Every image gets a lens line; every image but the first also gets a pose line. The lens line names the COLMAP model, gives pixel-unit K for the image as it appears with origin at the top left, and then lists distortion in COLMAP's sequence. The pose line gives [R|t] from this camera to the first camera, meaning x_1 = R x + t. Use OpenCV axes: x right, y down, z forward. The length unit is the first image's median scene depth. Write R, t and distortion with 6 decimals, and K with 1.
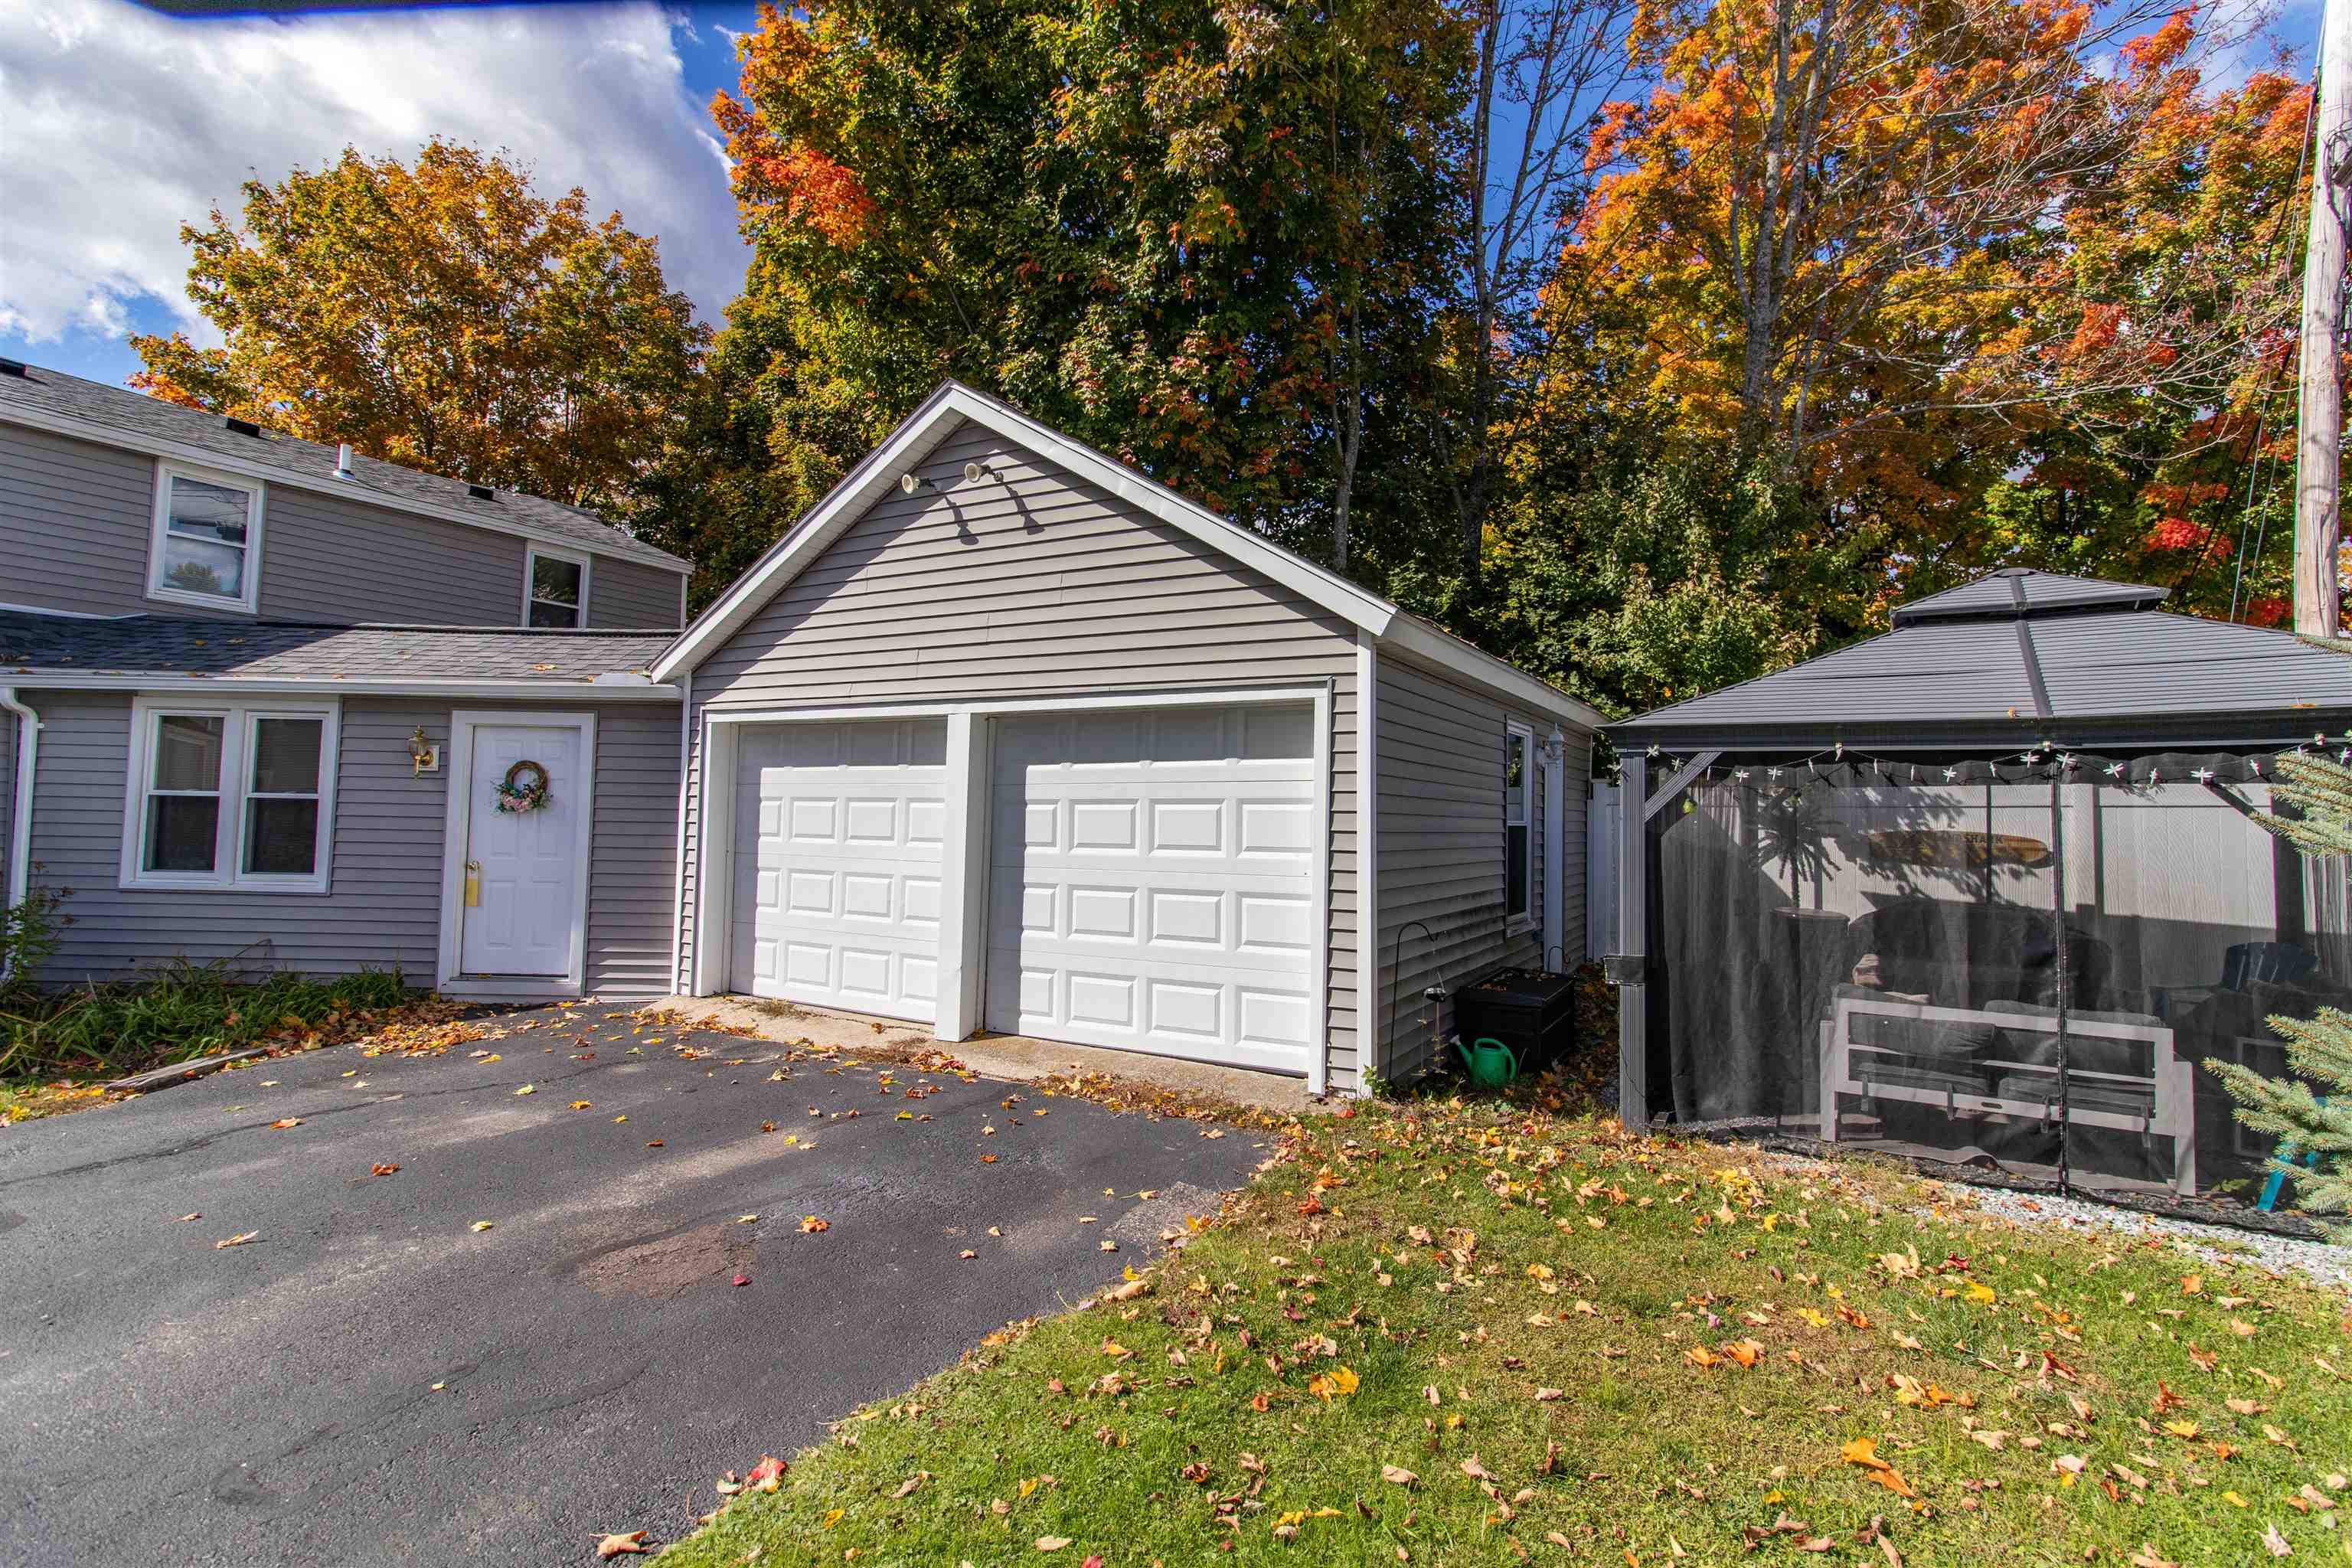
lens RADIAL K [[1094.8, 0, 1213.2], [0, 1094.8, 769.3], [0, 0, 1]] dist [0.000449, 0.000257]
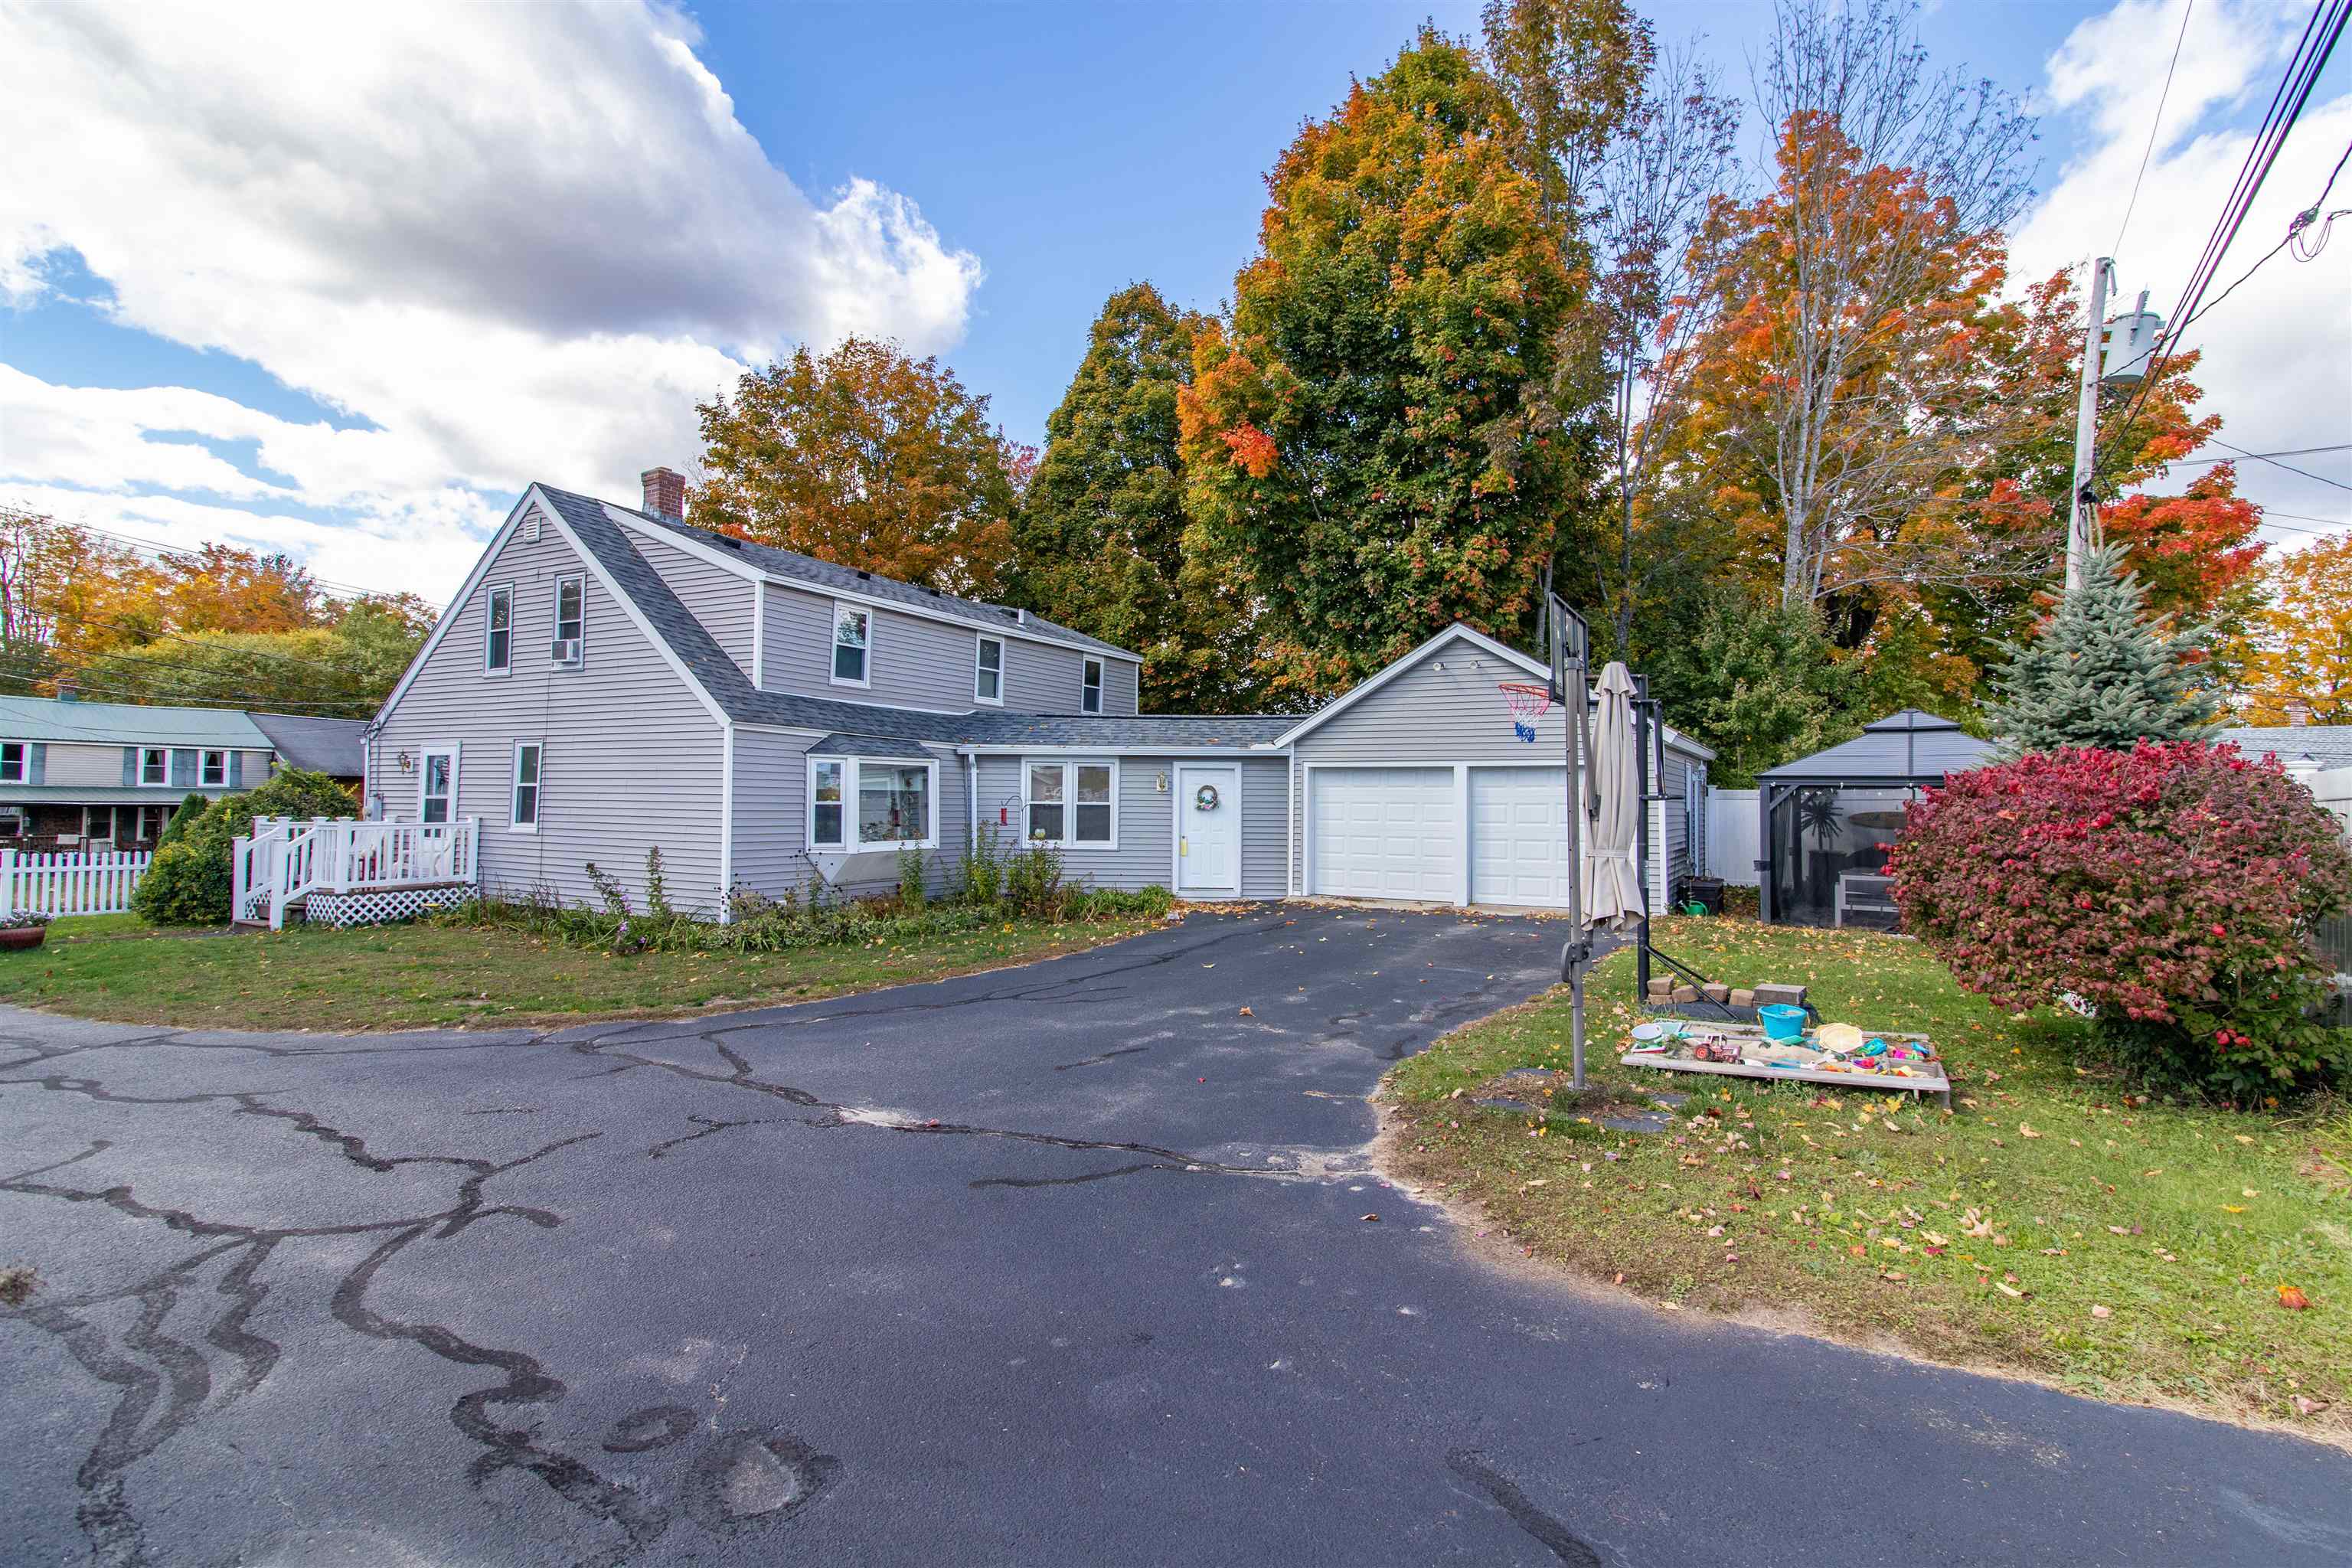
lens RADIAL K [[1107.9, 0, 1209.1], [0, 1107.9, 783.9], [0, 0, 1]] dist [0.011148, 0.000176]
pose [[0.999925, -0.012187, -0.001521, -0.649545], [0.012226, 0.999515, 0.028626, -0.073740], [0.001172, -0.028643, 0.999589, -1.148433]]
